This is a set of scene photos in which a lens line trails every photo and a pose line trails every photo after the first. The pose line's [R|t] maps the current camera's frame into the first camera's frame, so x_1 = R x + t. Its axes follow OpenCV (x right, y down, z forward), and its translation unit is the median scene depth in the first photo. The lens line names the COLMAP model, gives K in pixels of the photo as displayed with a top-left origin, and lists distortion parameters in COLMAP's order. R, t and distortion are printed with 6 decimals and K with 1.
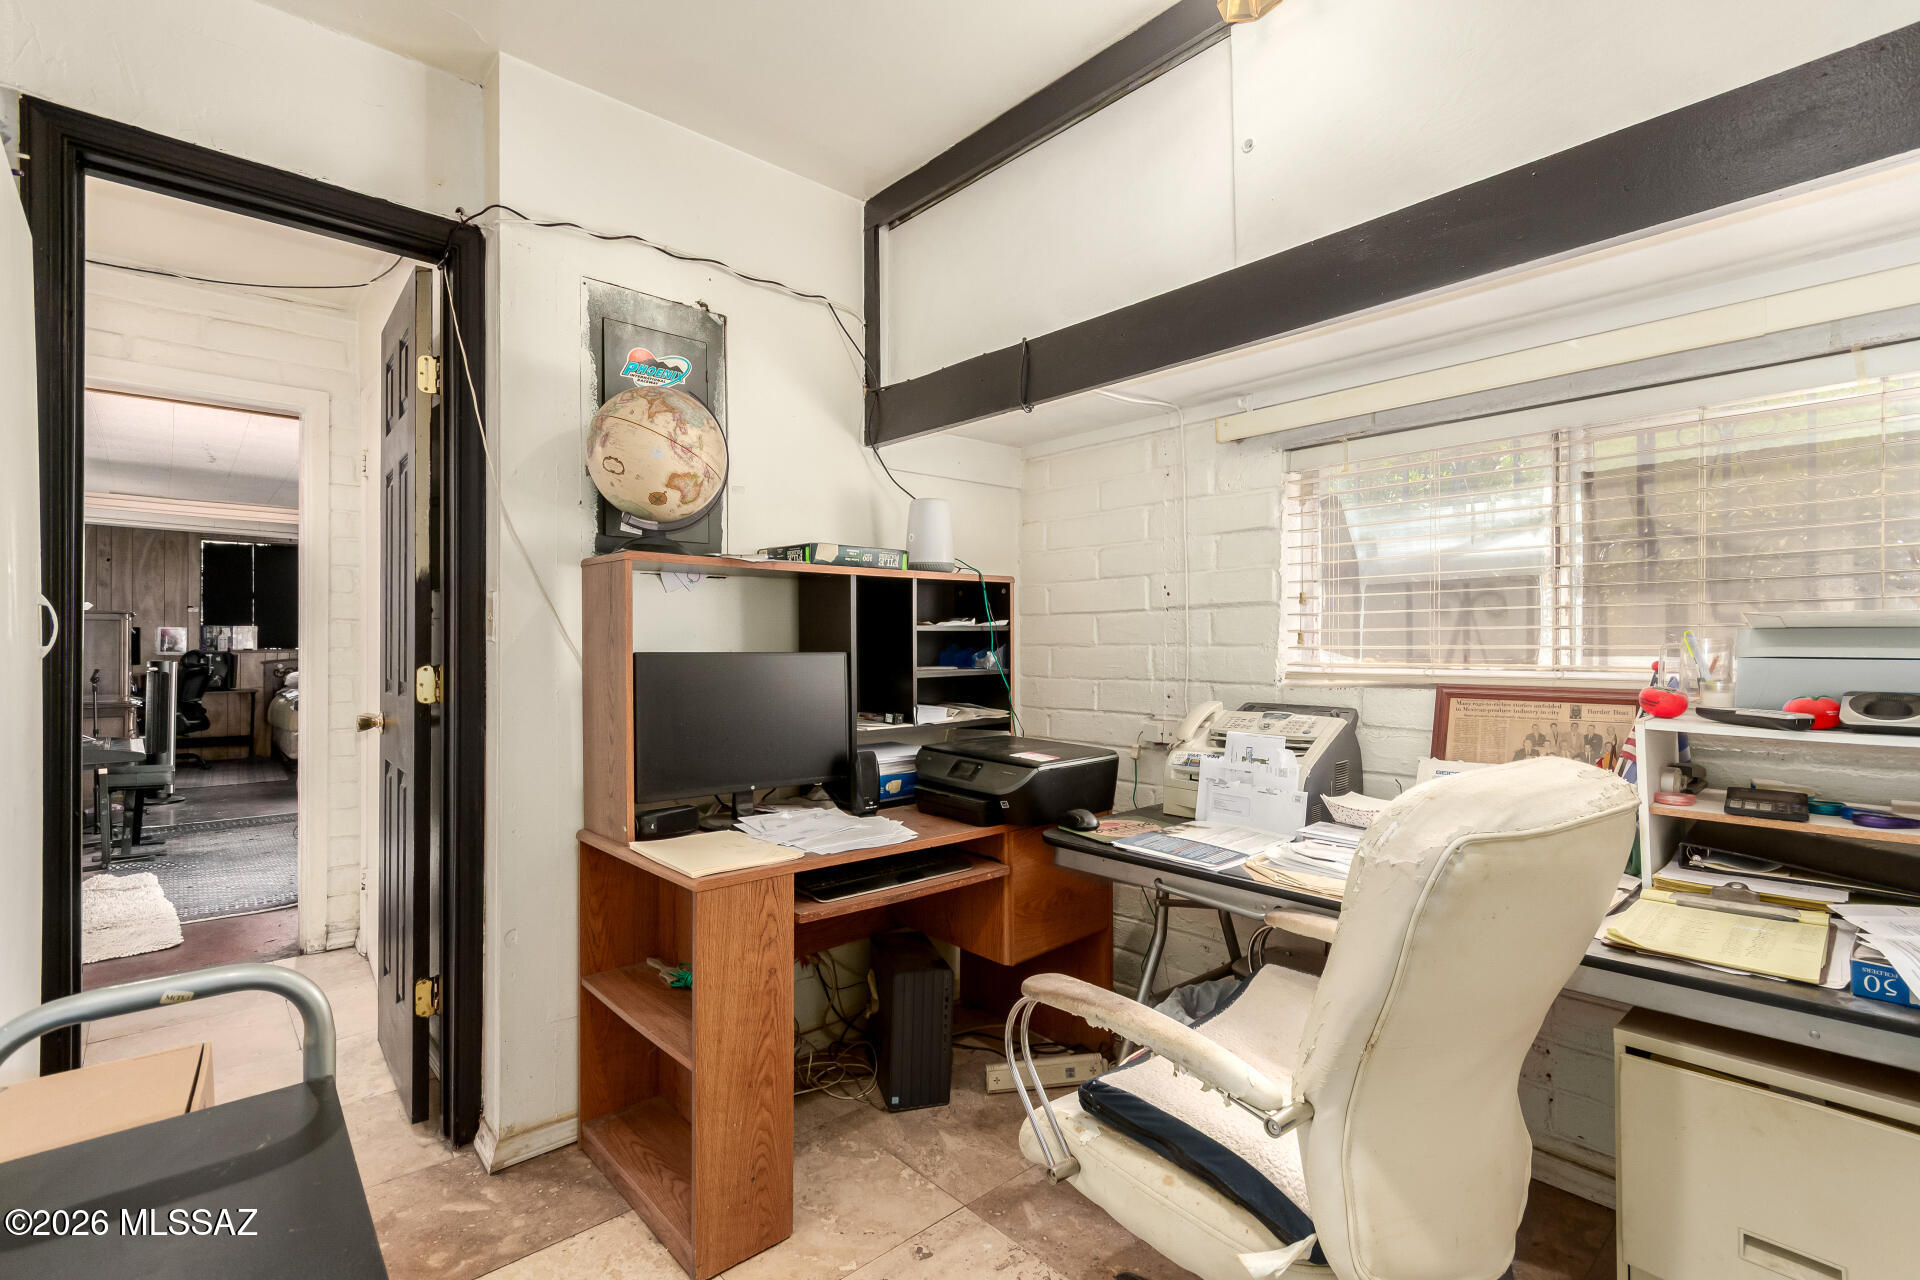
lens RADIAL K [[898.9, 0, 957.4], [0, 898.9, 639.4], [0, 0, 1]] dist [0.001586, -0.000806]
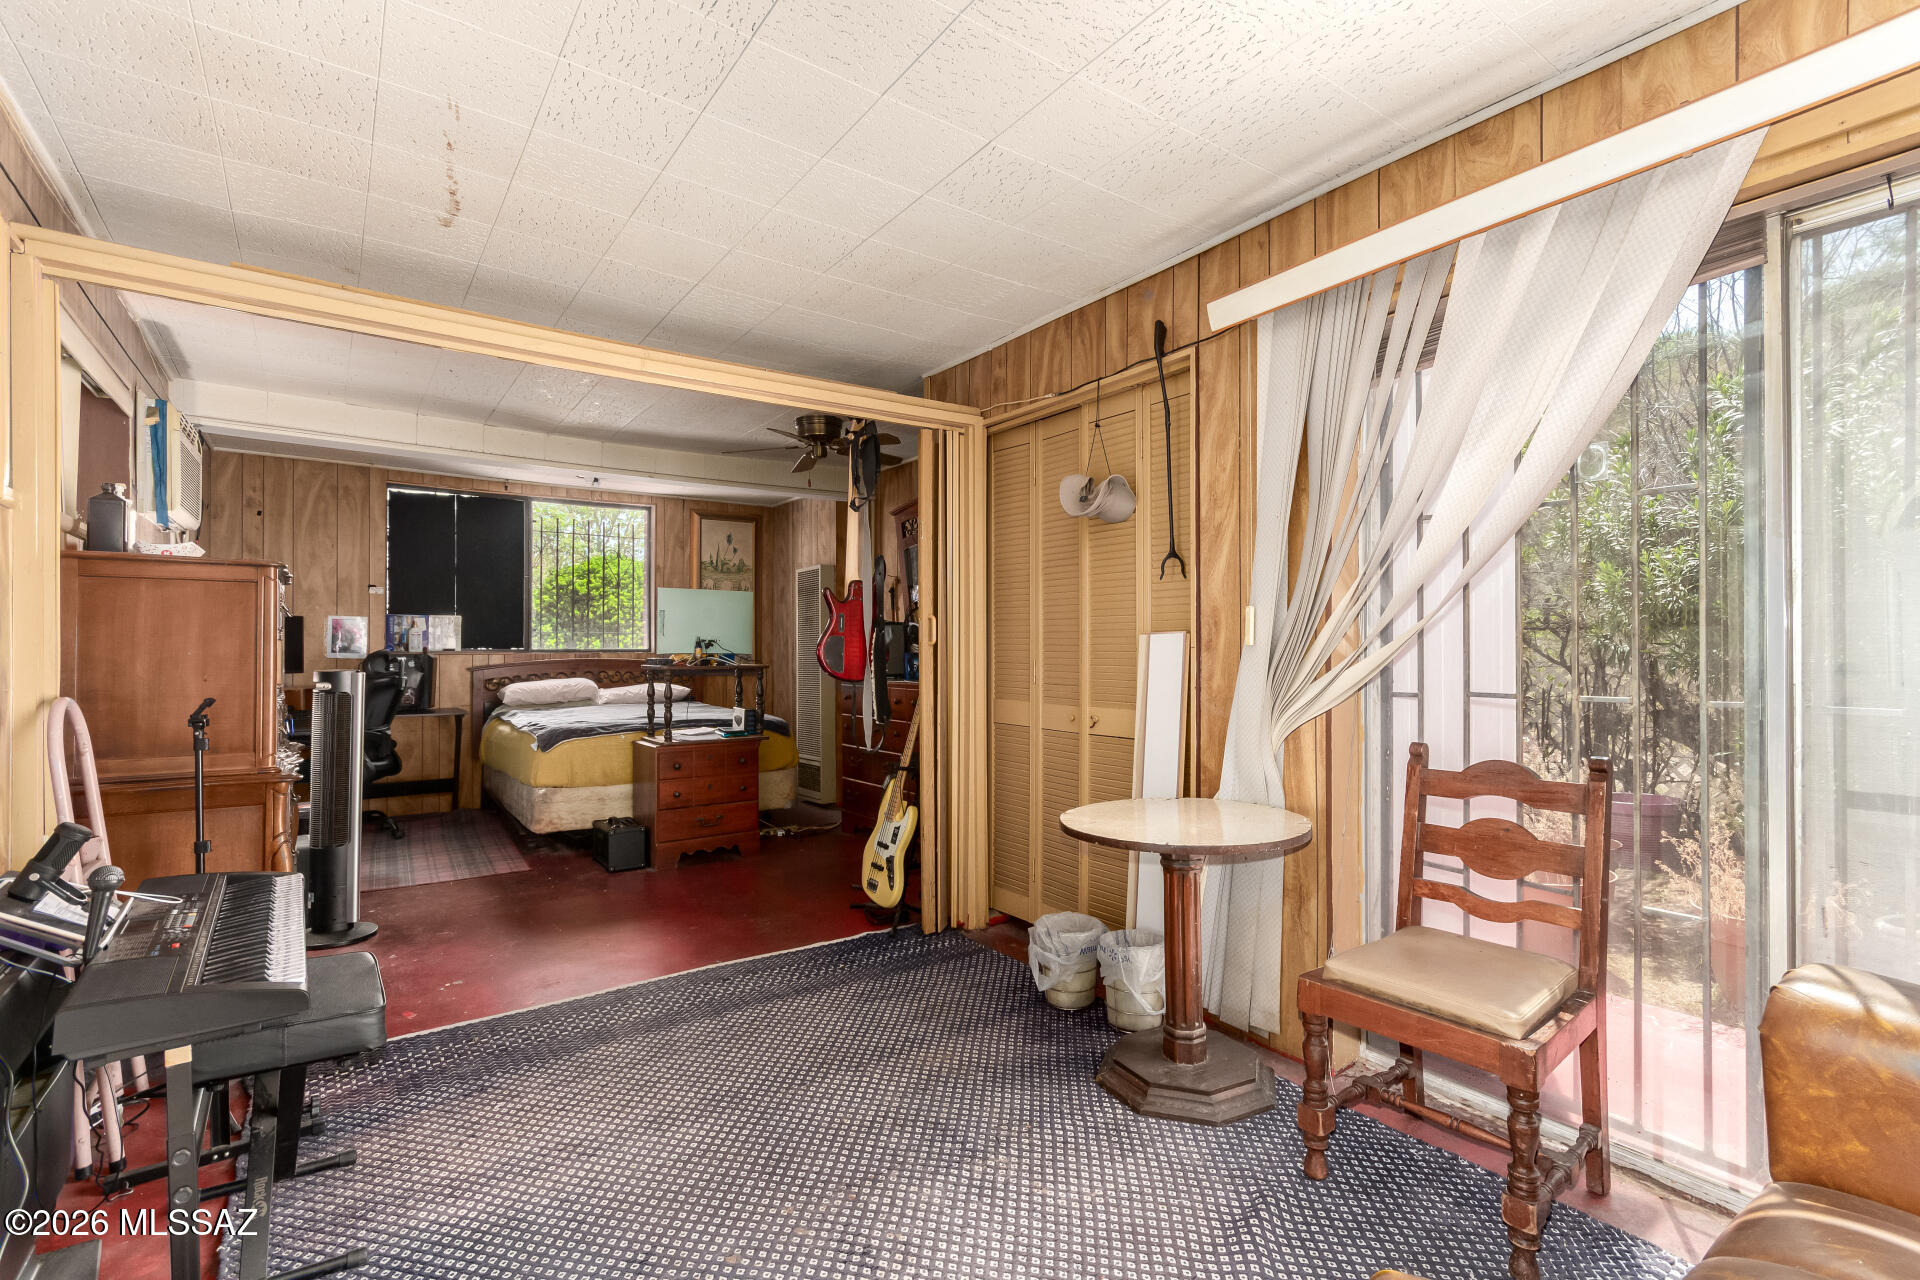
lens RADIAL K [[898.9, 0, 956.2], [0, 898.9, 641.2], [0, 0, 1]] dist [0.001586, -0.000806]
pose [[0.993695, 0.000240, -0.112119, -0.350160], [-0.000272, 1.000000, -0.000271, 0.005003], [0.112119, 0.000300, 0.993695, 0.388680]]
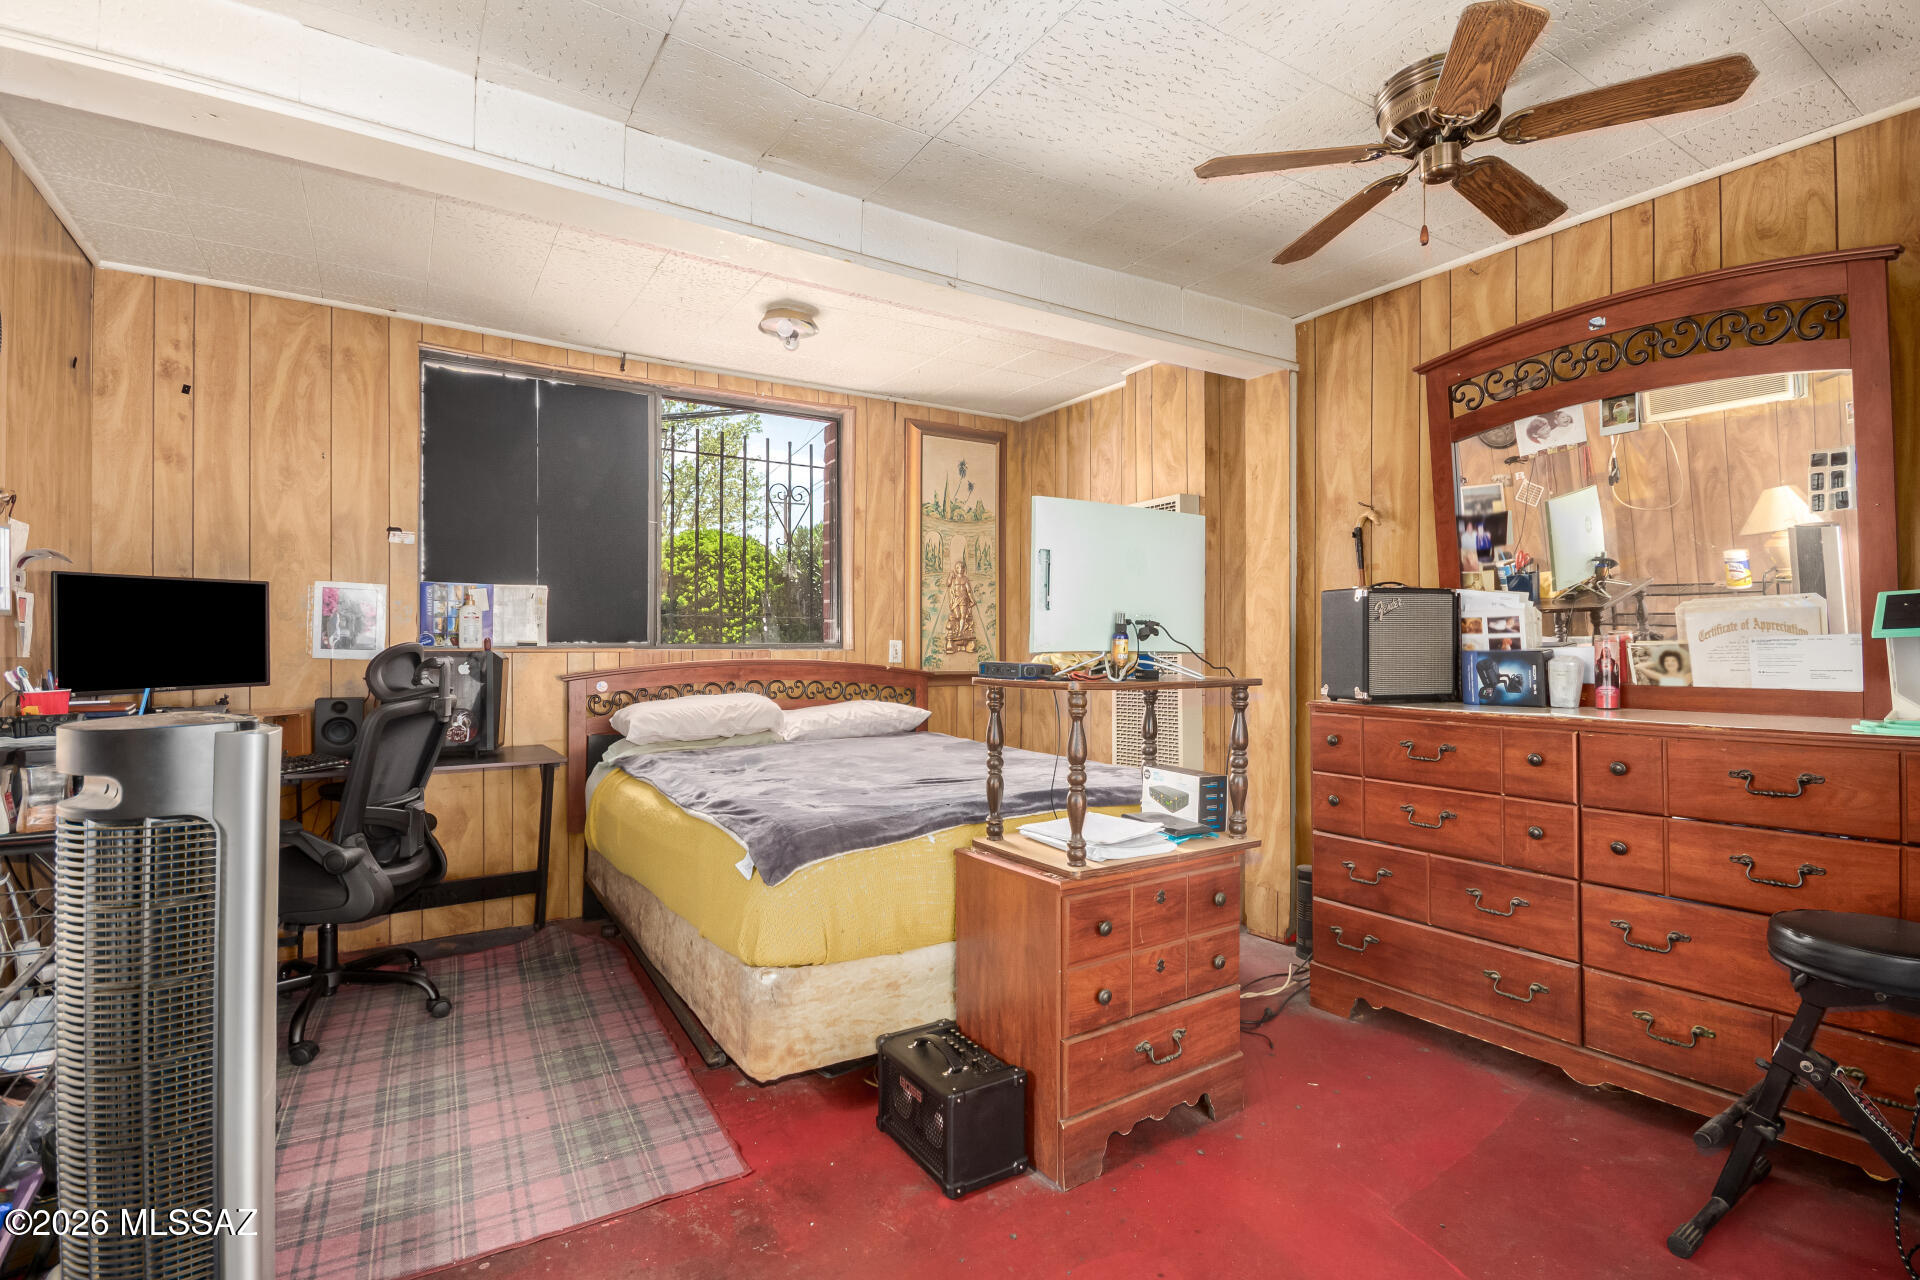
lens RADIAL K [[898.9, 0, 967.8], [0, 898.9, 645.1], [0, 0, 1]] dist [0.001586, -0.000806]
pose [[0.989494, 0.002434, -0.144552, -0.567904], [-0.001474, 0.999976, 0.006747, 0.009109], [0.144565, -0.006463, 0.989474, 0.670287]]
